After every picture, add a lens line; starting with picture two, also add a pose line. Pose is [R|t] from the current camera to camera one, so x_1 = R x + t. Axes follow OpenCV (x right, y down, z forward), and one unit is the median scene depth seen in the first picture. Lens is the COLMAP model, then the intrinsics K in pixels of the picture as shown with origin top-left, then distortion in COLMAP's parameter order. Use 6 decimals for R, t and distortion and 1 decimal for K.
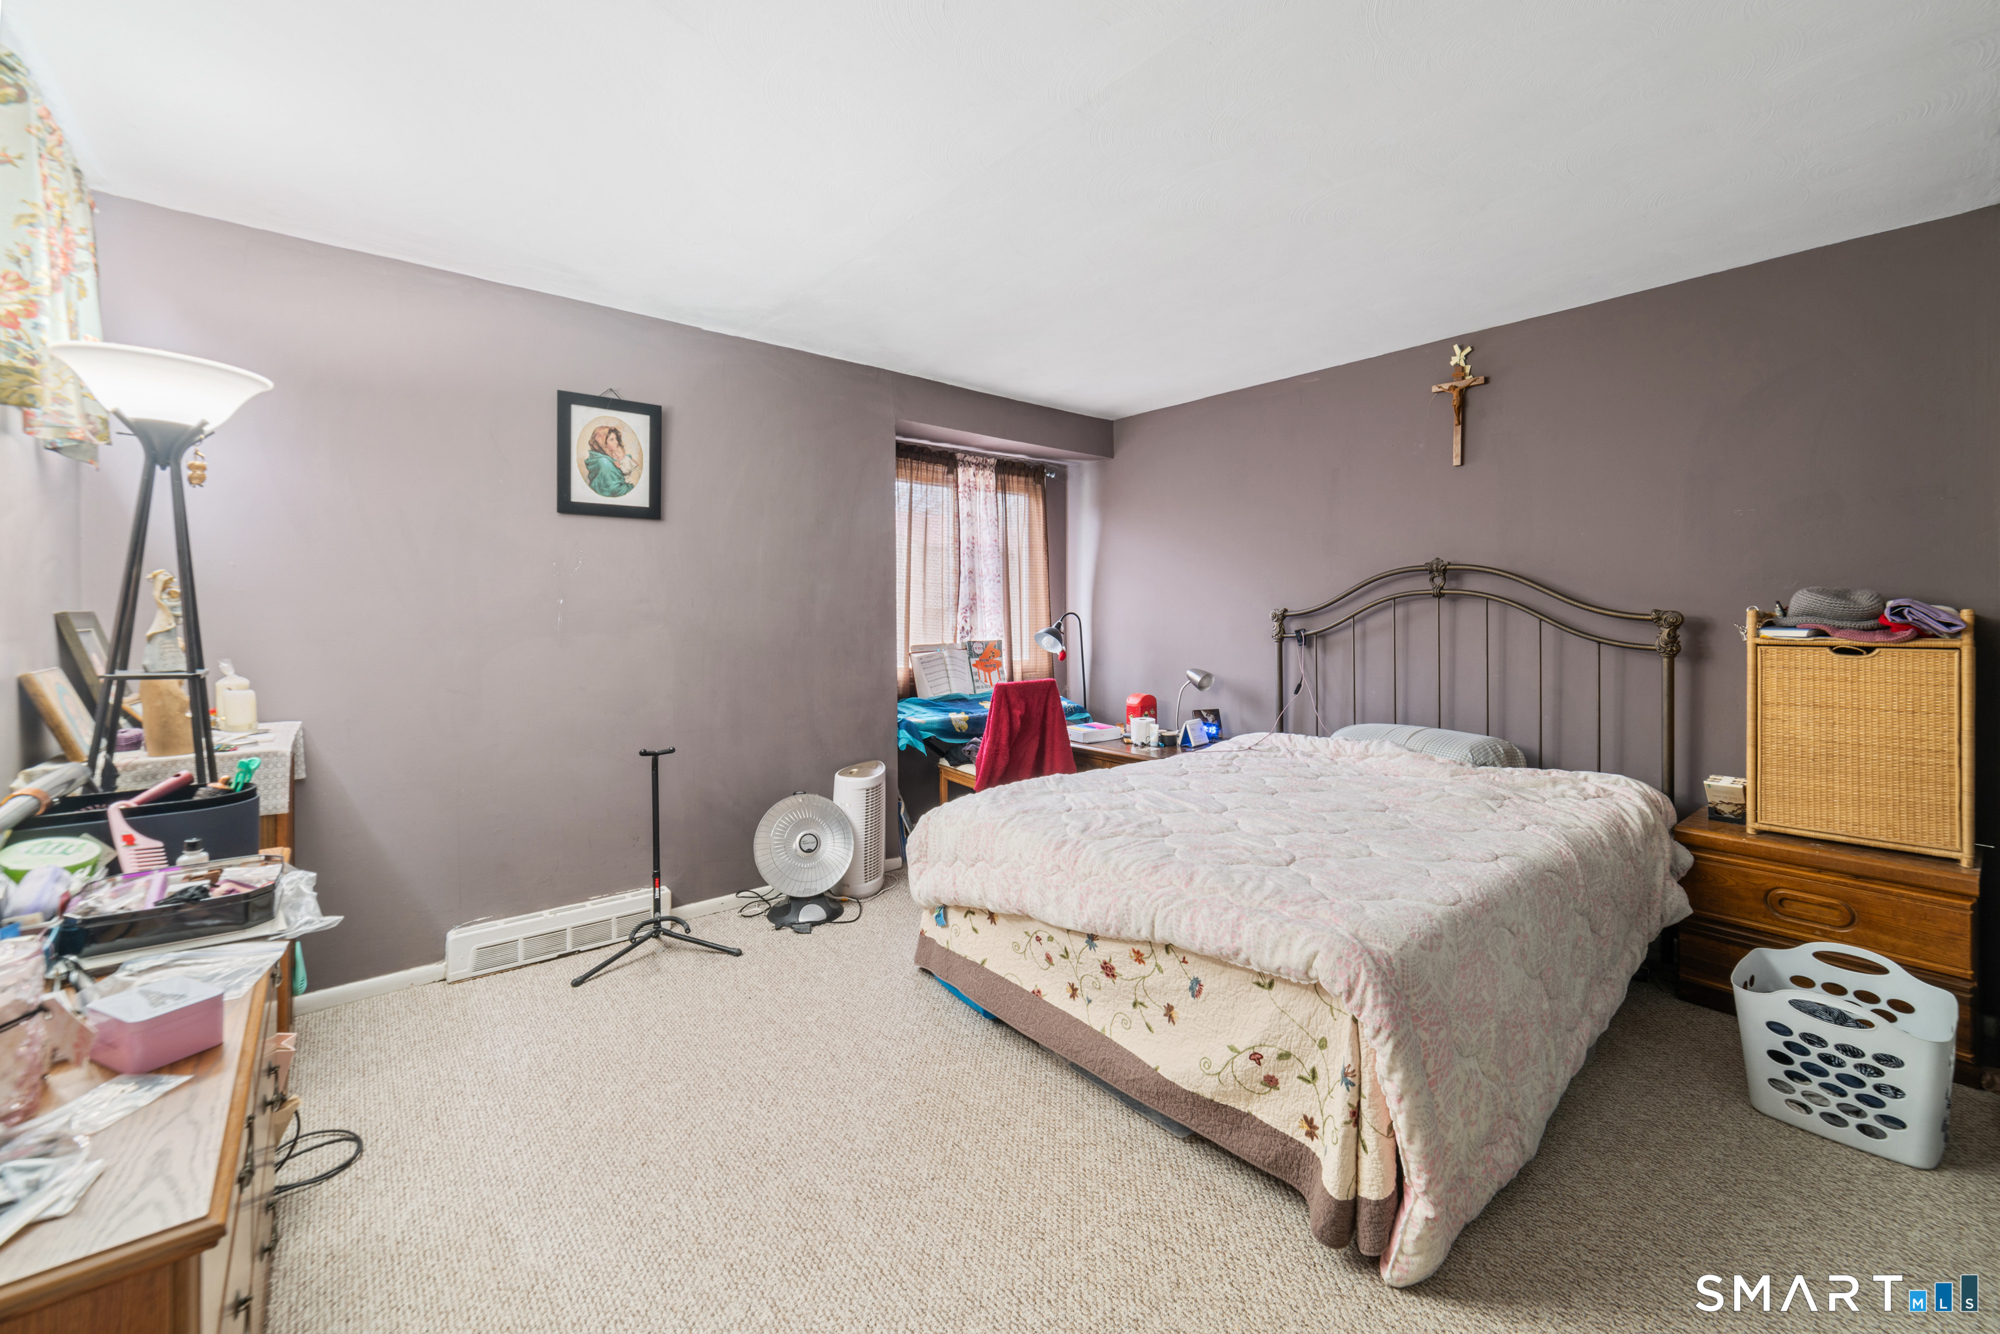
lens RADIAL K [[790.4, 0, 1003.8], [0, 790.4, 607.3], [0, 0, 1]] dist [-0.000088, 0.000053]
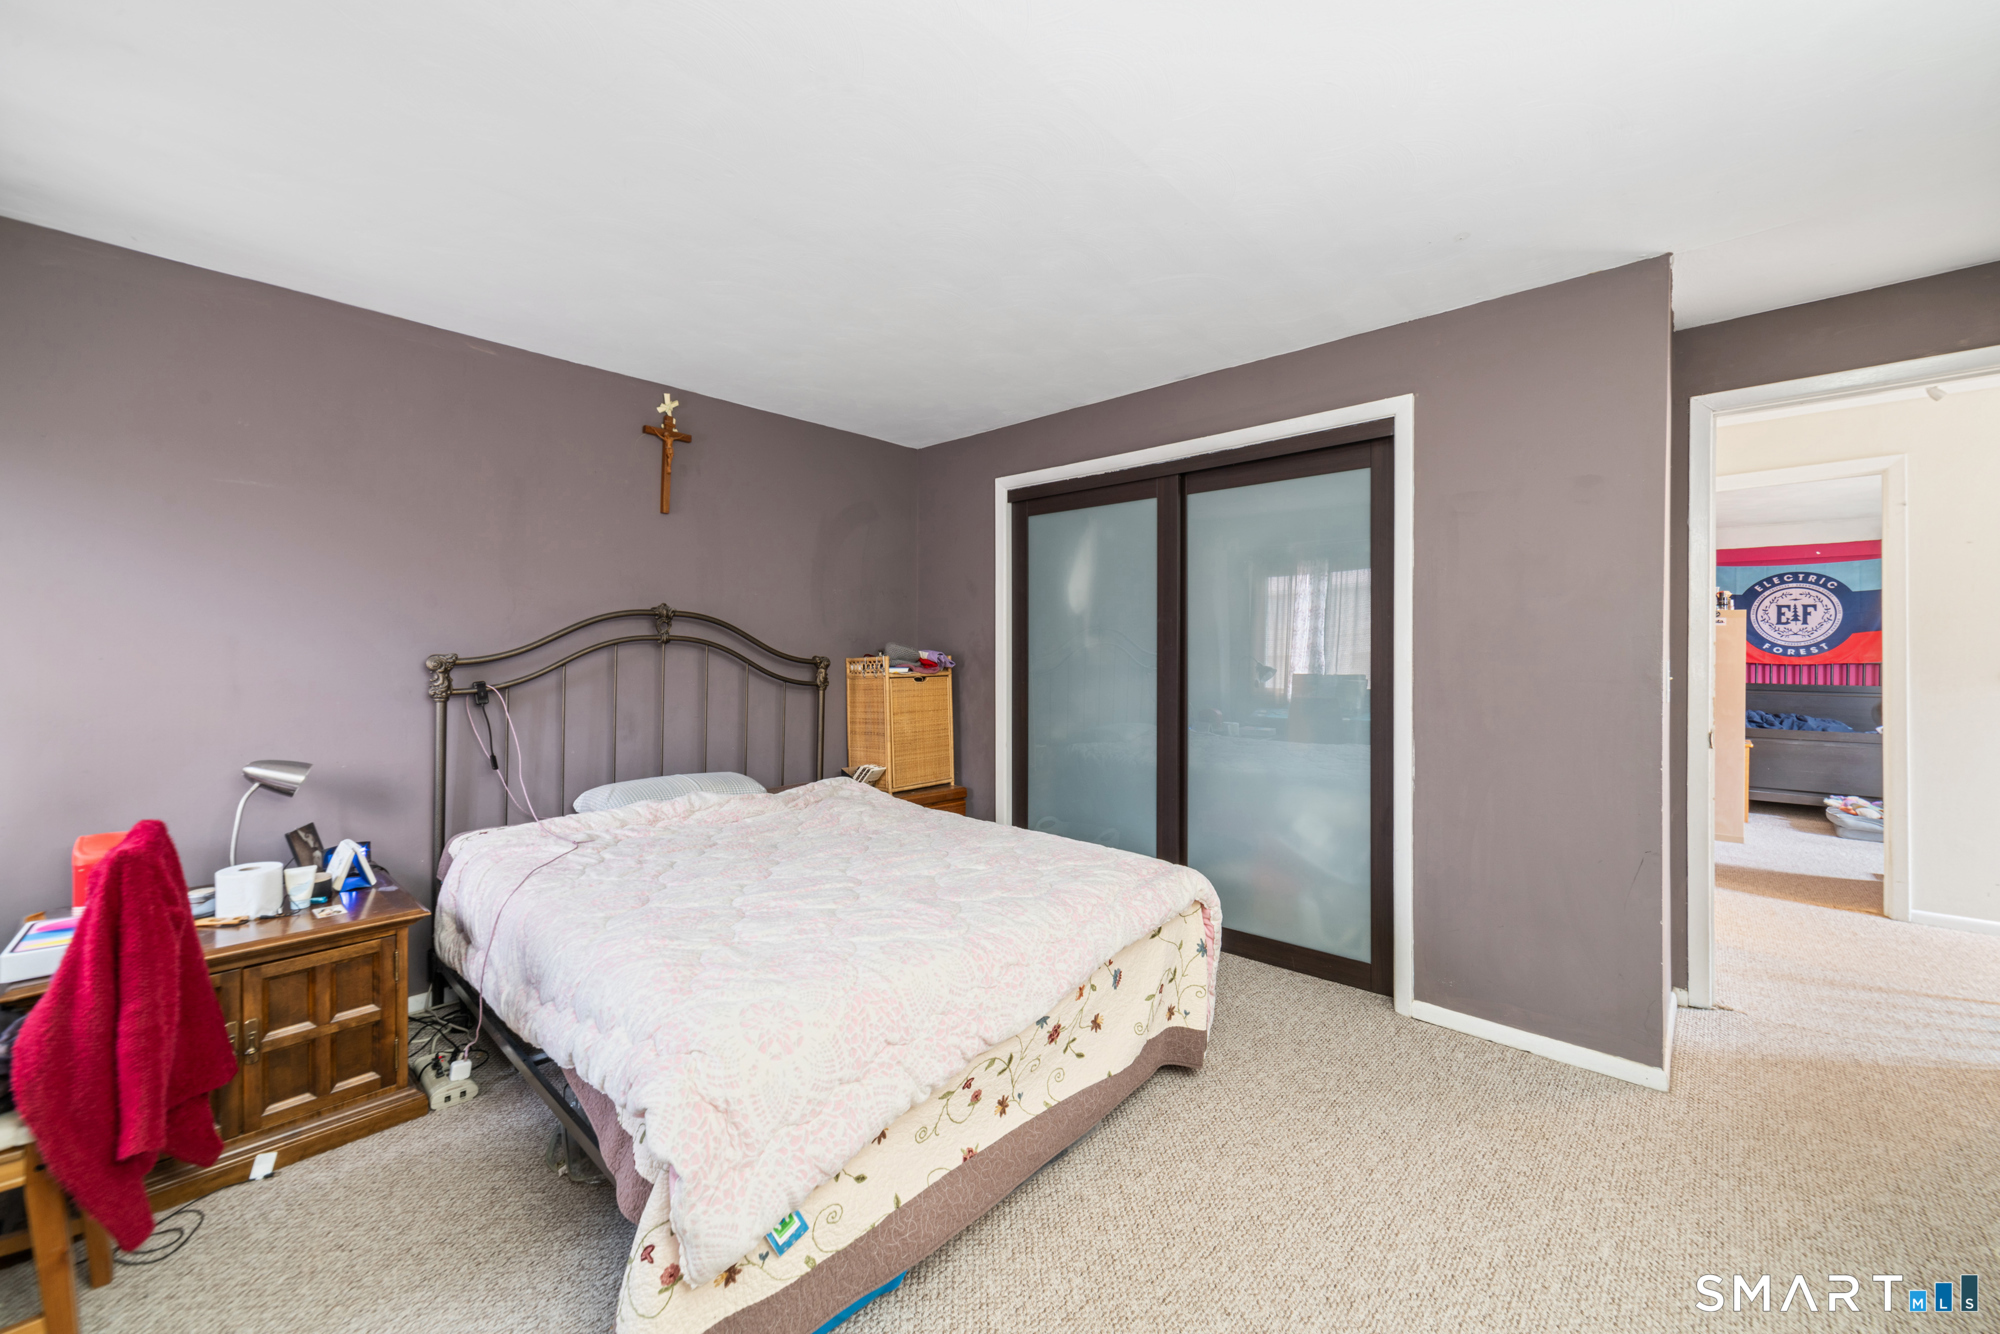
lens RADIAL K [[790.9, 0, 1003.6], [0, 790.9, 641.9], [0, 0, 1]] dist [0.000314, 0.000154]
pose [[-0.131225, 0.017891, 0.991191, -0.581144], [-0.003435, 0.999823, -0.018501, 0.003226], [-0.991347, -0.005832, -0.131140, 0.849198]]
